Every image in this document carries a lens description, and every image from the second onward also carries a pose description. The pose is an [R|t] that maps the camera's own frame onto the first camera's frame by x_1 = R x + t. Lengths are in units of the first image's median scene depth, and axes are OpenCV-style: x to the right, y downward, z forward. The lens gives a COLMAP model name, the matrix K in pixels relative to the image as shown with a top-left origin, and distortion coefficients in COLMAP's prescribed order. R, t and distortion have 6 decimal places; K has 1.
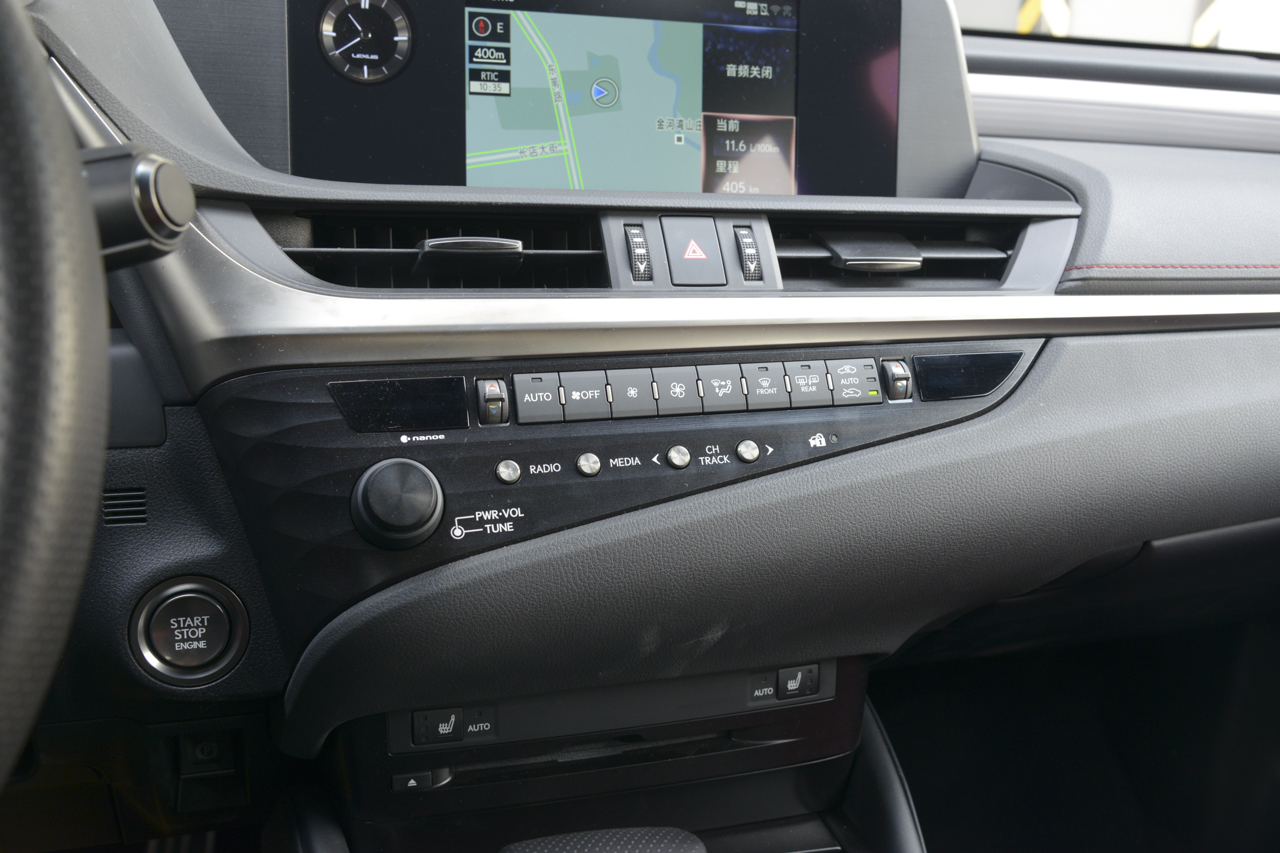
lens RADIAL K [[1224.8, 0, 640.2], [0, 1224.8, 464.3], [0, 0, 1]] dist [-0.037218, -0.001753]
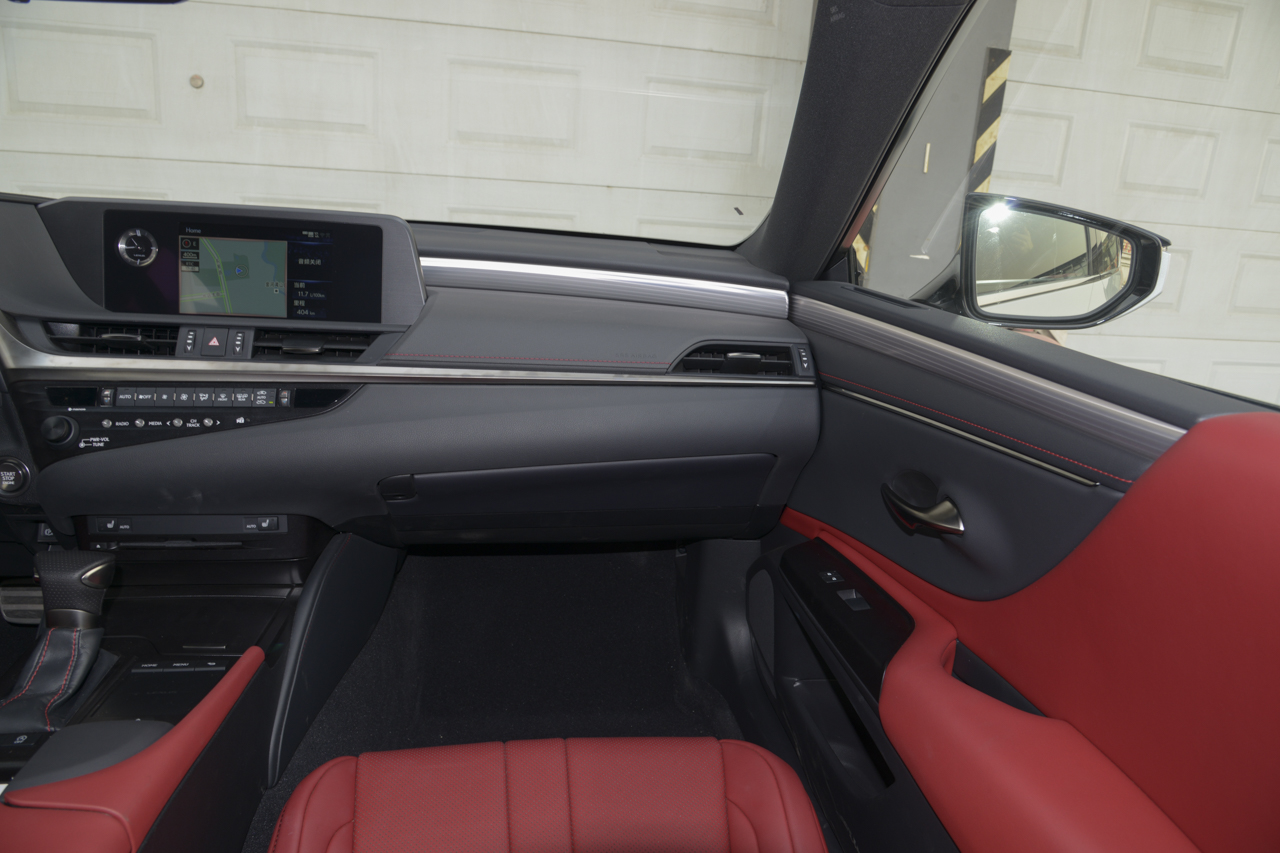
lens RADIAL K [[819.9, 0, 637.1], [0, 819.9, 444.2], [0, 0, 1]] dist [-0.041174, 0.001713]
pose [[0.987571, 0.061695, -0.144556, 1.136122], [-0.064519, 0.997805, -0.014926, 0.001664], [0.143318, 0.024067, 0.989384, -0.495294]]
